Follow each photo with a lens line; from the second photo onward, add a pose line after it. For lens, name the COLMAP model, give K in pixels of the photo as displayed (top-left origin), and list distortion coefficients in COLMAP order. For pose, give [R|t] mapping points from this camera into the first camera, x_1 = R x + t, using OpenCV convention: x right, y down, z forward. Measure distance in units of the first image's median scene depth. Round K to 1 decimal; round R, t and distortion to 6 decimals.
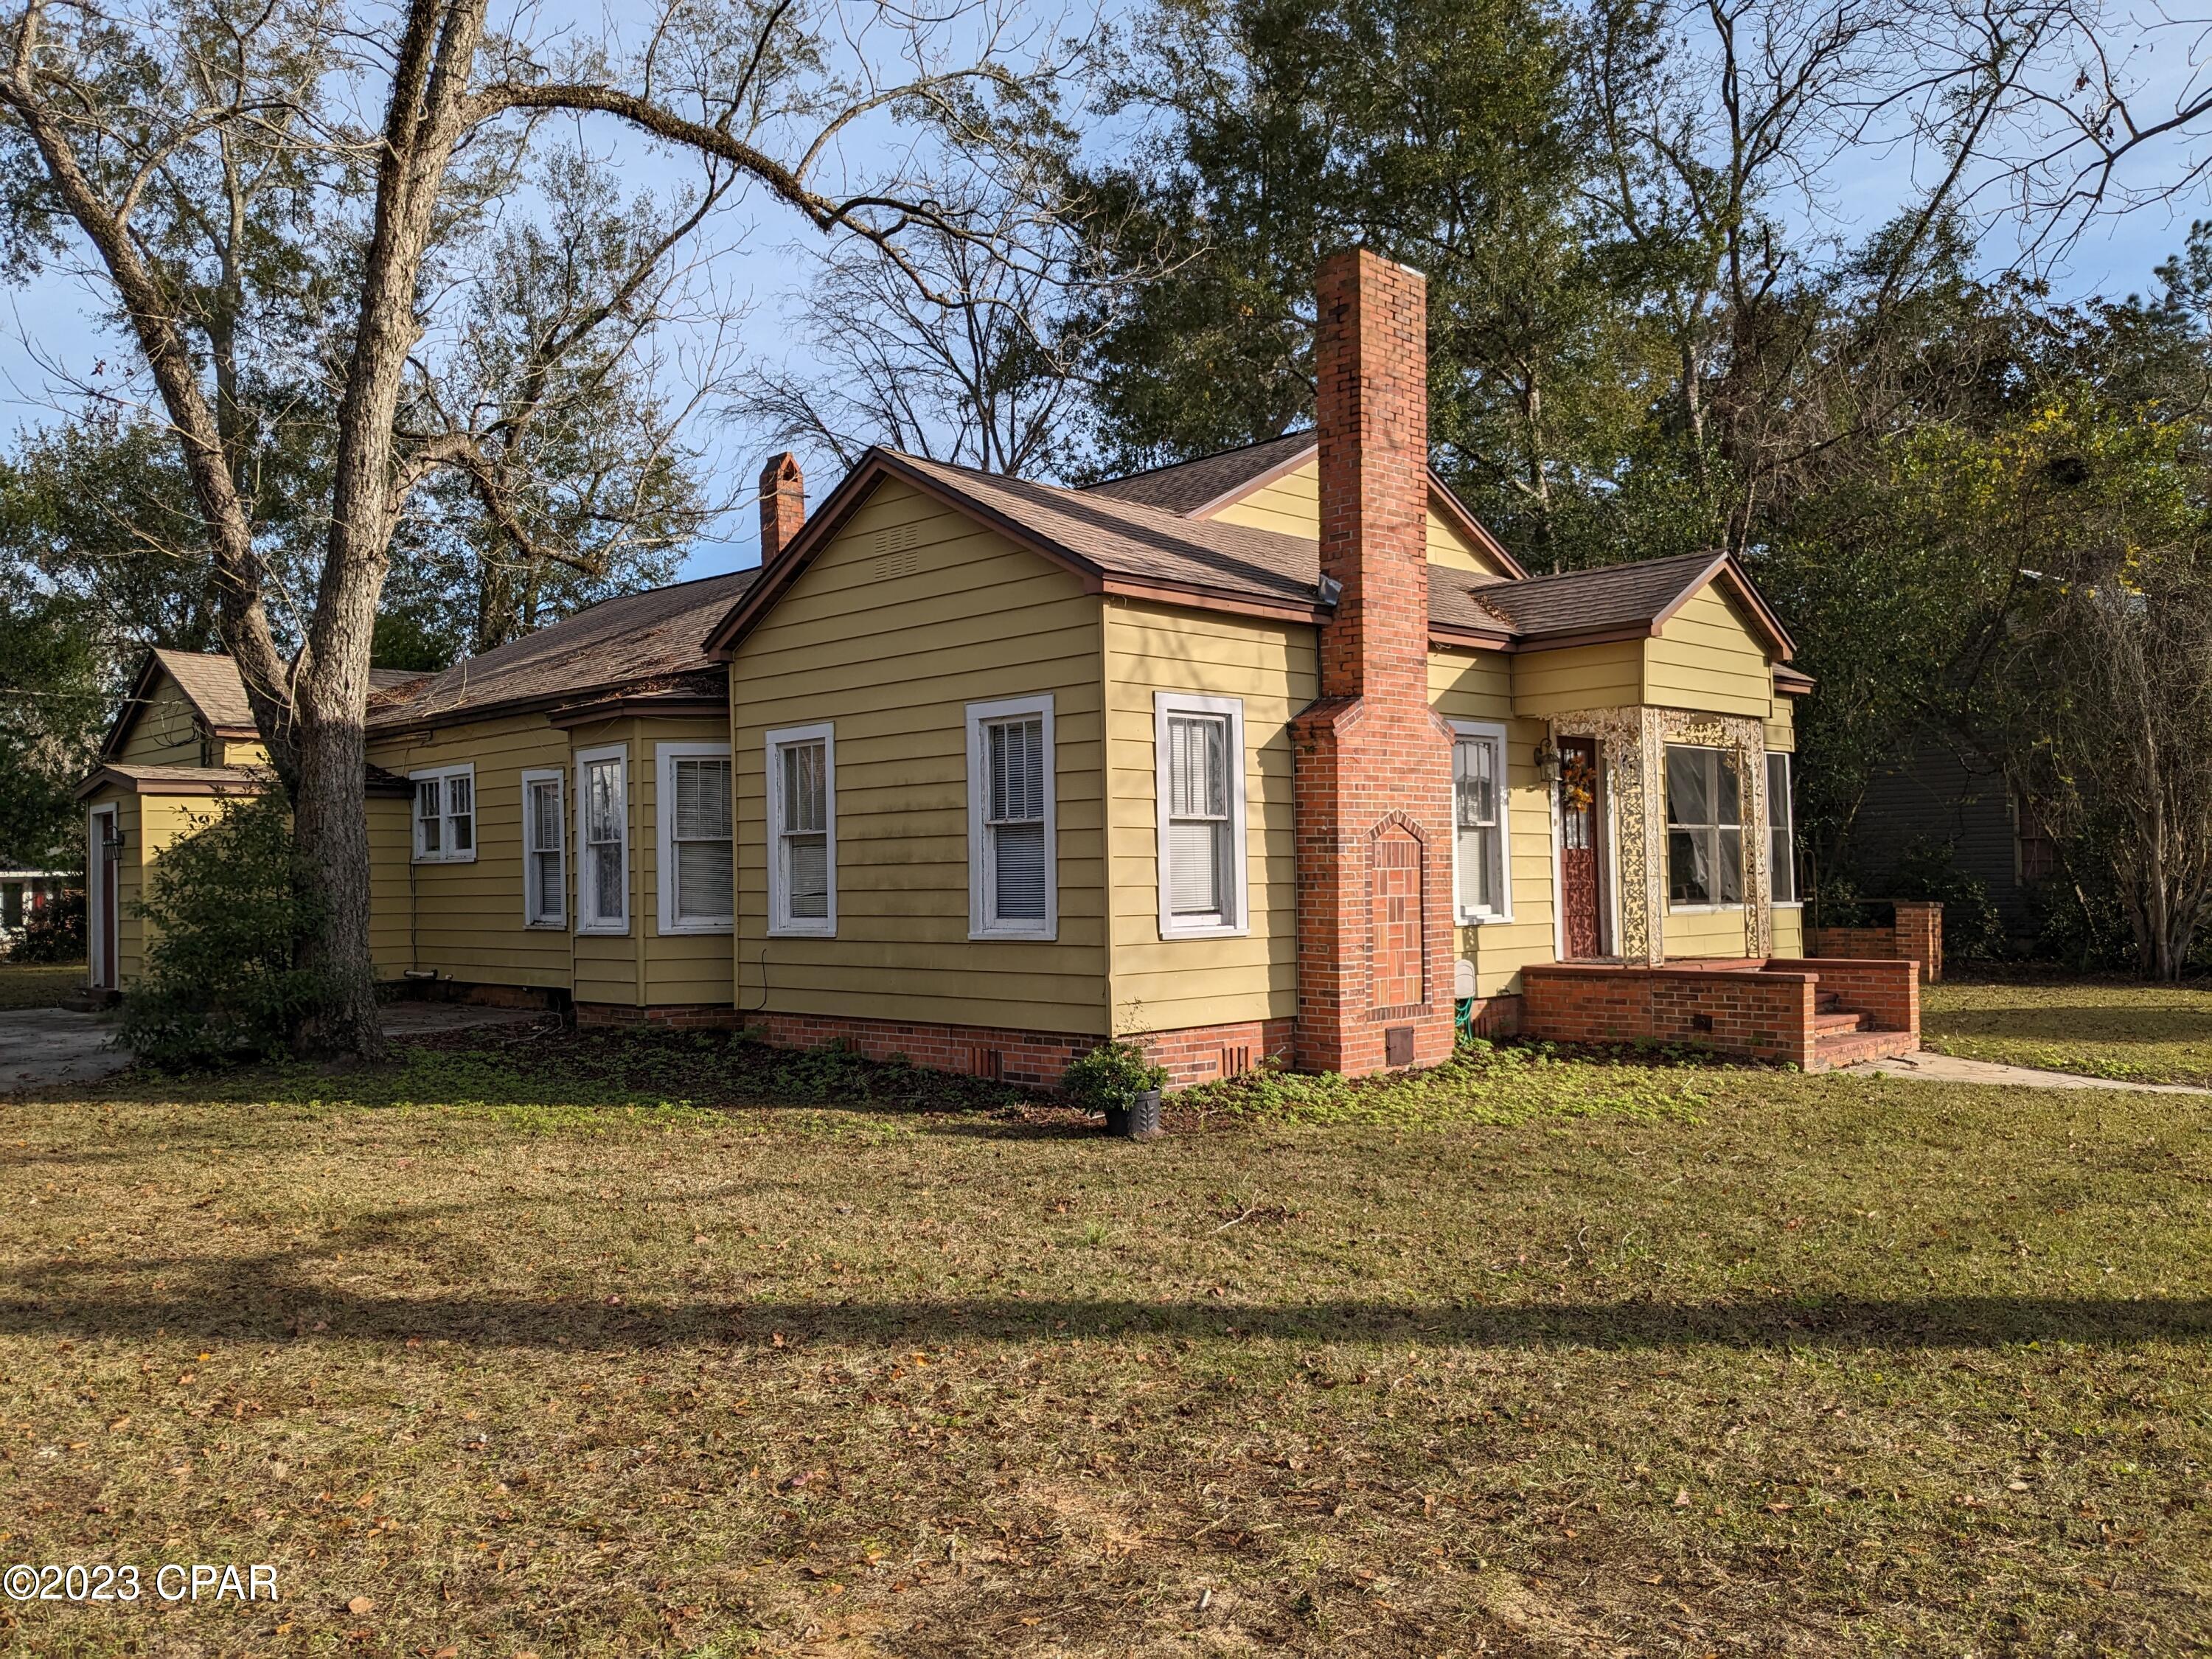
lens RADIAL K [[1715.1, 0, 1118.1], [0, 1715.1, 828.3], [0, 0, 1]] dist [0.103505, -0.213790]
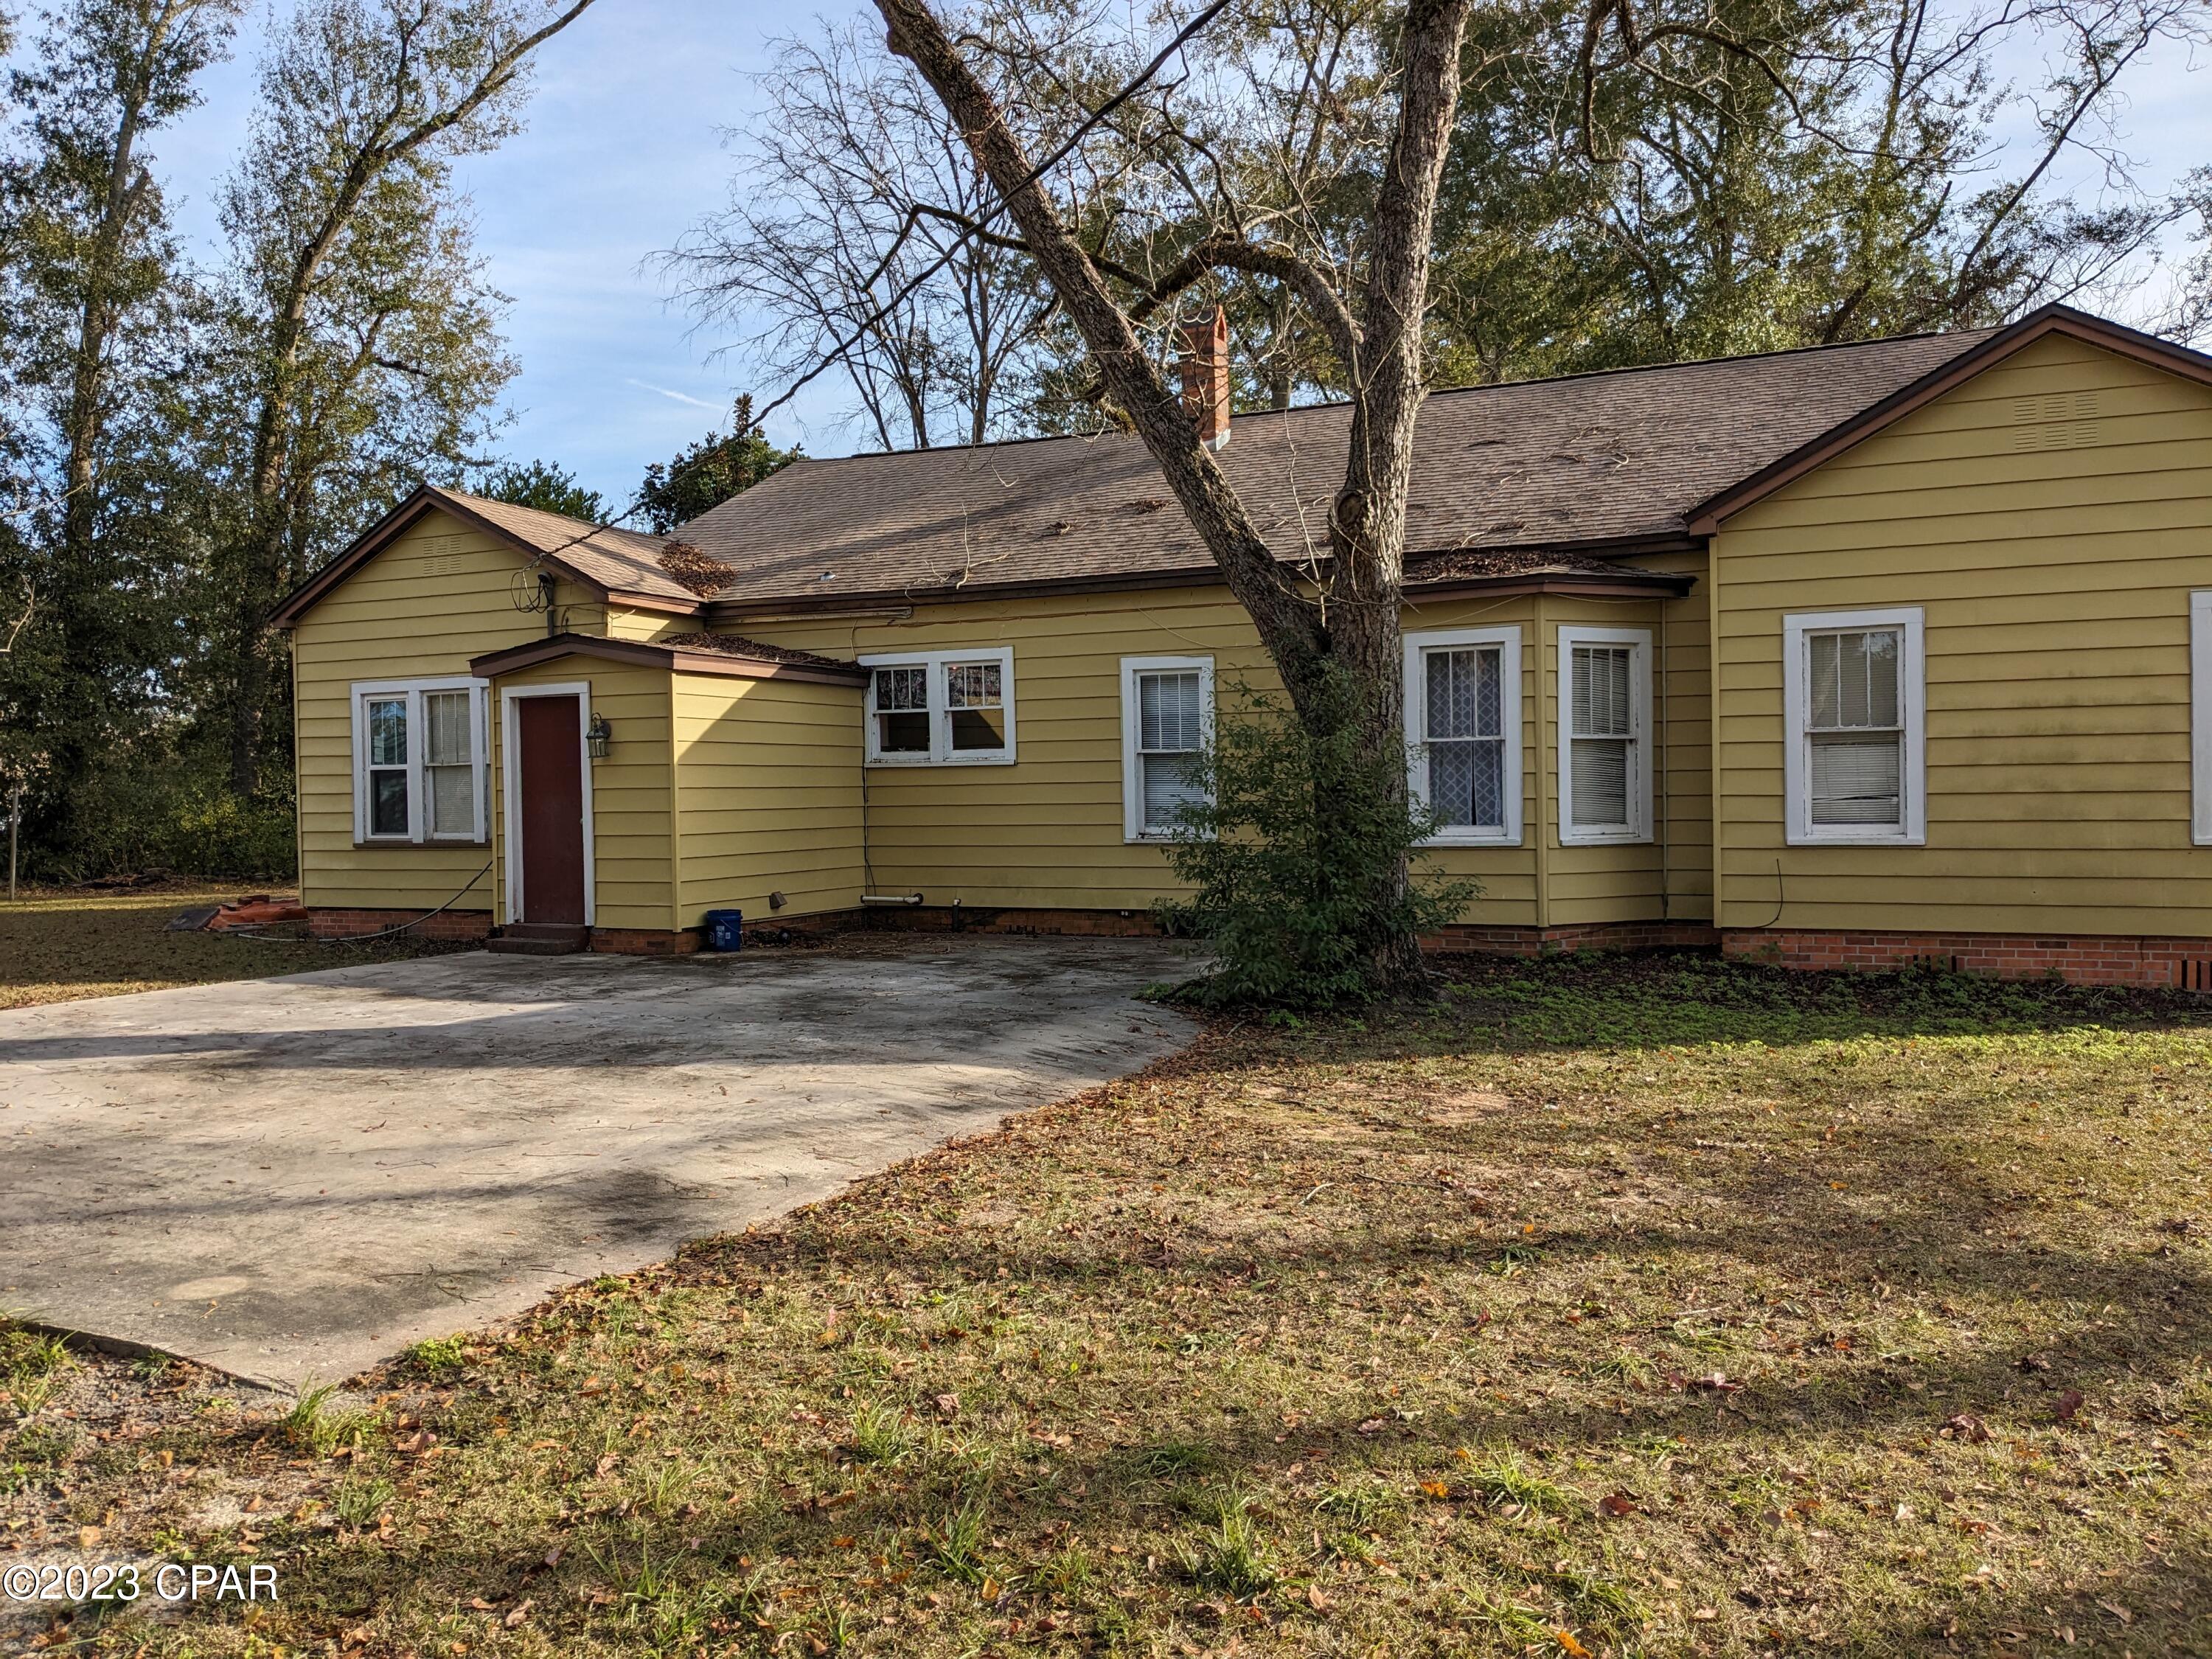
lens RADIAL K [[1715.1, 0, 1118.1], [0, 1715.1, 828.3], [0, 0, 1]] dist [0.103505, -0.213790]
pose [[0.945301, -0.005056, 0.326160, -0.802713], [-0.010144, 0.998941, 0.044884, 0.016509], [-0.326041, -0.045738, 0.944249, 0.254550]]
